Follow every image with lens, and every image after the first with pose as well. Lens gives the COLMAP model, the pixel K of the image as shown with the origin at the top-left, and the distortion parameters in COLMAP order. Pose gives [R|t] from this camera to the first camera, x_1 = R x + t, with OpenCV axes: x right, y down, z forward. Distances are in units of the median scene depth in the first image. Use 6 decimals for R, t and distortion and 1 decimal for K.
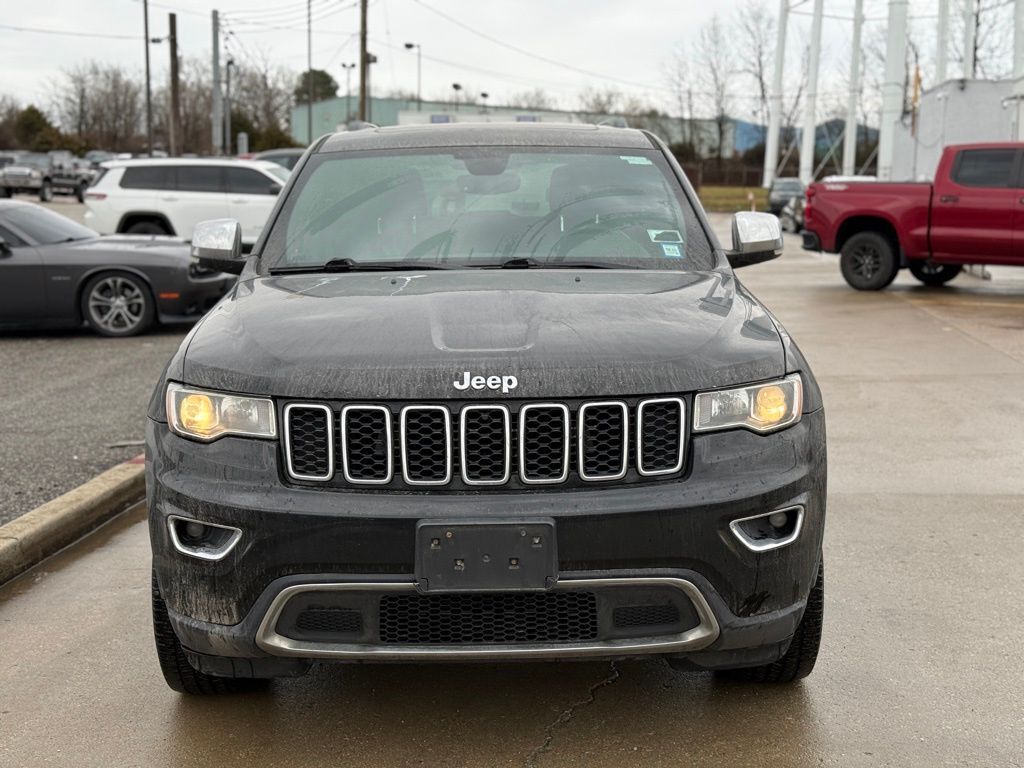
lens RADIAL K [[1497.4, 0, 512.0], [0, 1497.4, 384.0], [0, 0, 1]] dist [0.077011, -0.059533]
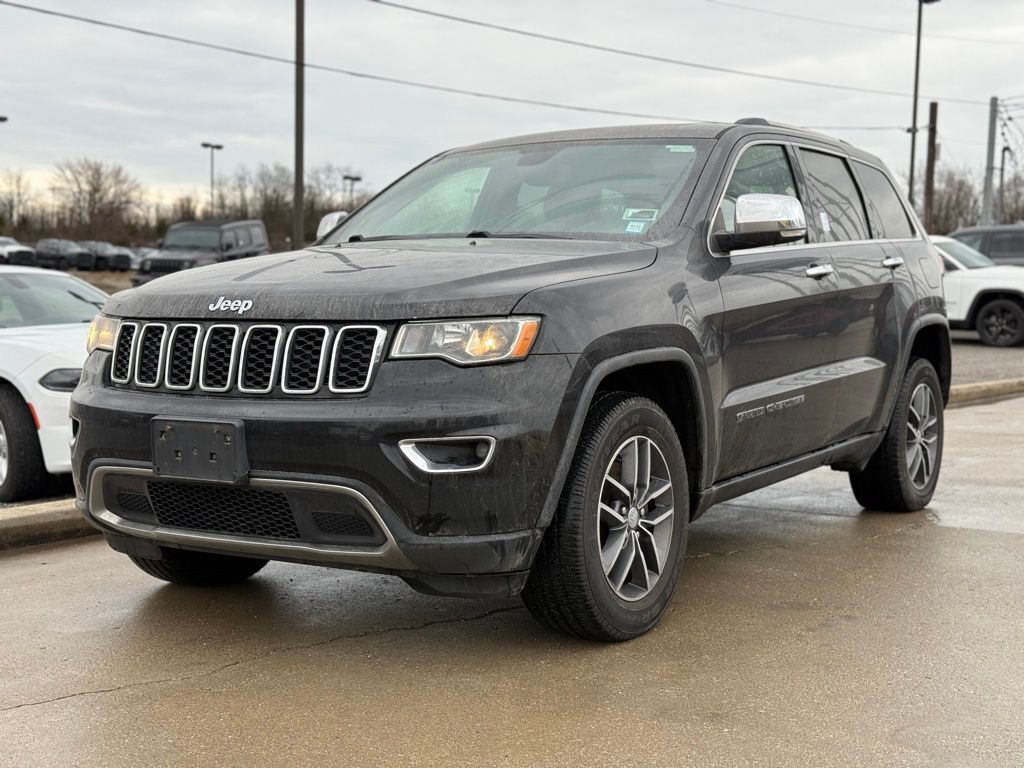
lens RADIAL K [[1497.4, 0, 512.0], [0, 1497.4, 384.0], [0, 0, 1]] dist [0.077011, -0.059533]
pose [[0.842472, 0.044453, -0.536902, 0.784999], [-0.081163, 0.995688, -0.044918, 0.093231], [0.532591, 0.081418, 0.842448, 0.139651]]
